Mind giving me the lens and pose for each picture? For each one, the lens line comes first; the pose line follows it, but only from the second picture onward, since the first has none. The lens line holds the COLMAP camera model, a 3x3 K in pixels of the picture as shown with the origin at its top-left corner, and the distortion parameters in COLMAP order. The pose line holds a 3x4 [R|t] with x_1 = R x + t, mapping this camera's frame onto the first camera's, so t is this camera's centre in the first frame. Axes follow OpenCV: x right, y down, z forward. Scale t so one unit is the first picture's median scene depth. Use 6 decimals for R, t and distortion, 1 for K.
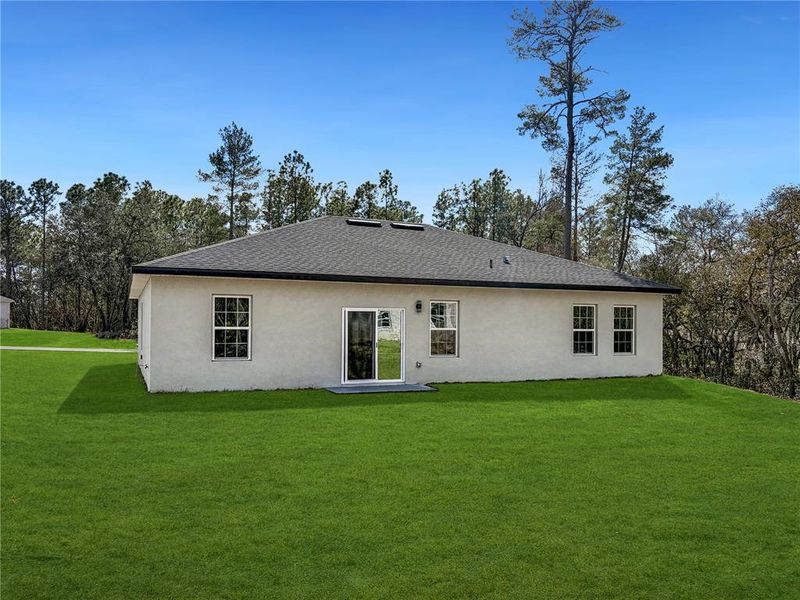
lens RADIAL K [[636.1, 0, 400.0], [0, 636.1, 300.0], [0, 0, 1]] dist [0.107912, -0.166572]
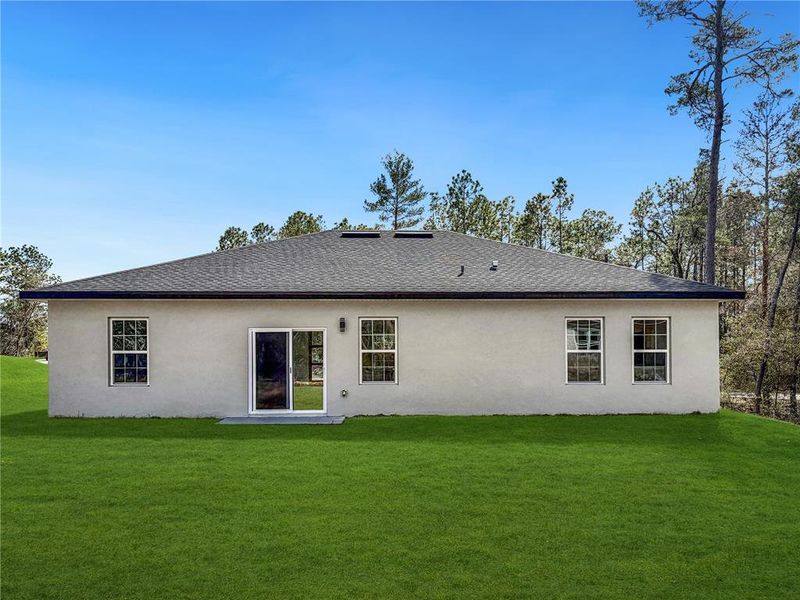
lens RADIAL K [[627.1, 0, 384.9], [0, 627.1, 343.2], [0, 0, 1]] dist [0.007378, -0.001757]
pose [[0.916714, -0.012285, -0.399356, 0.349906], [0.024439, 0.999380, 0.025356, 0.012312], [0.398797, -0.033004, 0.916445, 0.220196]]
